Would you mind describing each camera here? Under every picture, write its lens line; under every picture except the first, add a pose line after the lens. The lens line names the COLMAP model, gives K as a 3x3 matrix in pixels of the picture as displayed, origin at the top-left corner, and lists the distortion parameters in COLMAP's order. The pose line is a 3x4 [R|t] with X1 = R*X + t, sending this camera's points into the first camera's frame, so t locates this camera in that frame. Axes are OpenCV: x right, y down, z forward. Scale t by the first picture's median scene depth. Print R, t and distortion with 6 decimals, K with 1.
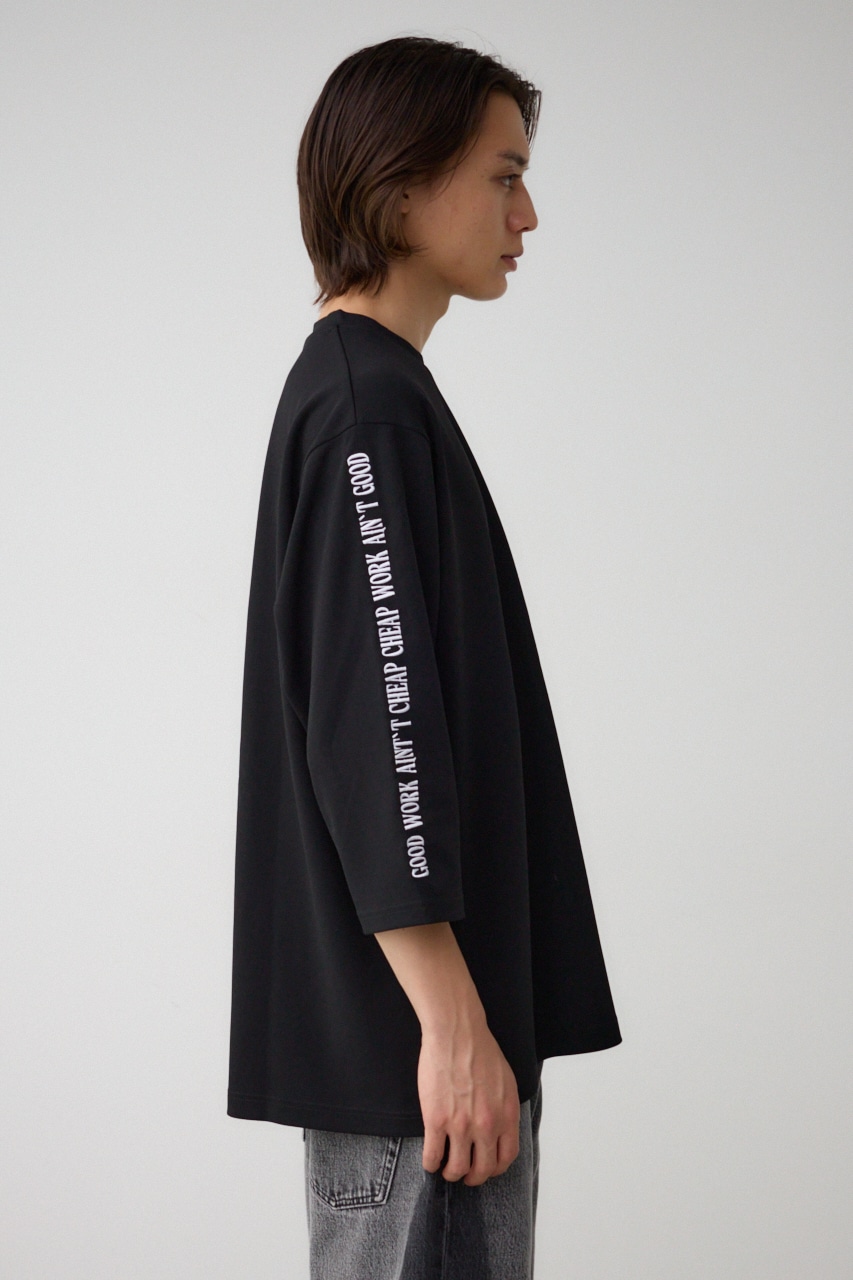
lens RADIAL K [[2553.9, 0, 426.5], [0, 2553.9, 640.0], [0, 0, 1]] dist [-0.180149, -0.105600]
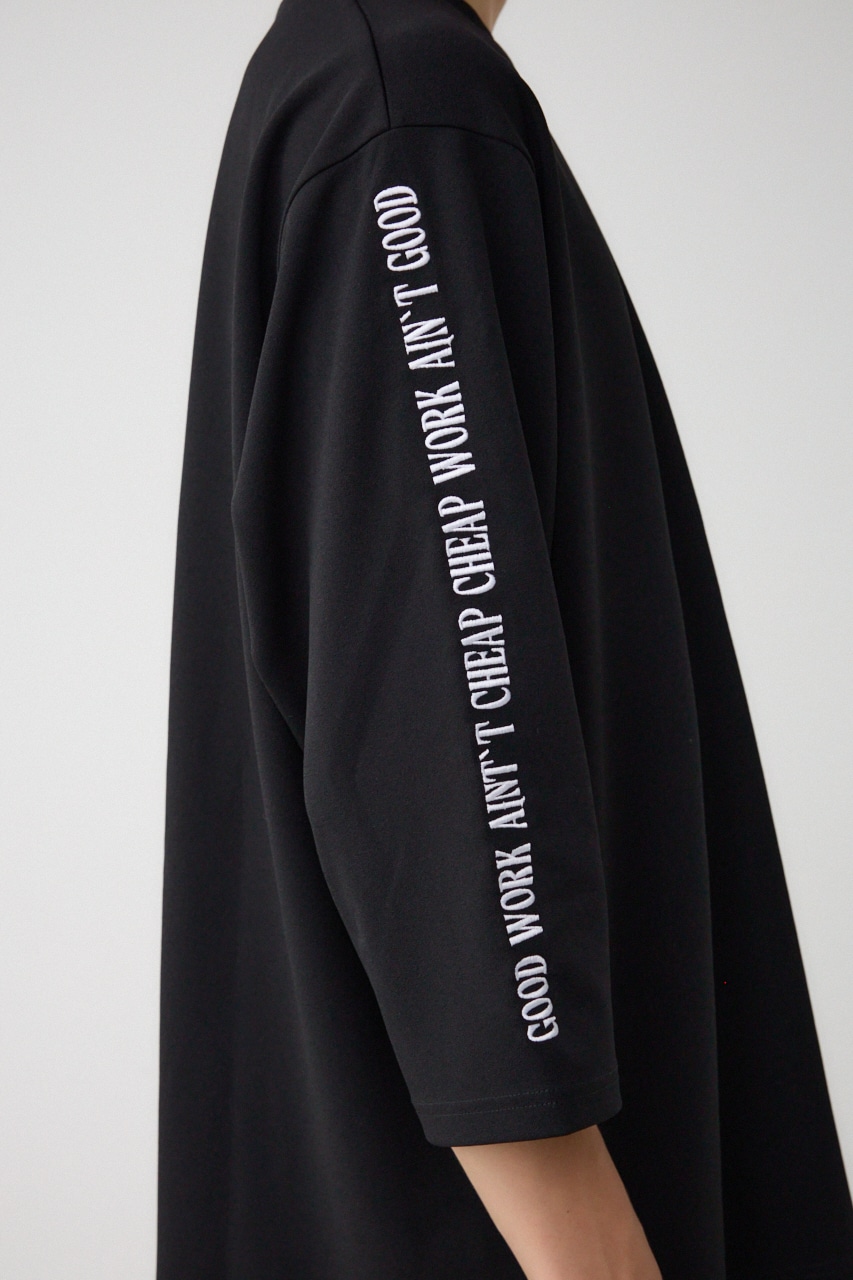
lens RADIAL K [[2553.9, 0, 426.5], [0, 2553.9, 640.0], [0, 0, 1]] dist [-0.180149, -0.105600]
pose [[0.999504, -0.024905, 0.019293, -0.032373], [0.024425, 0.999396, 0.024728, 0.002664], [-0.019898, -0.024244, 0.999508, 0.504918]]
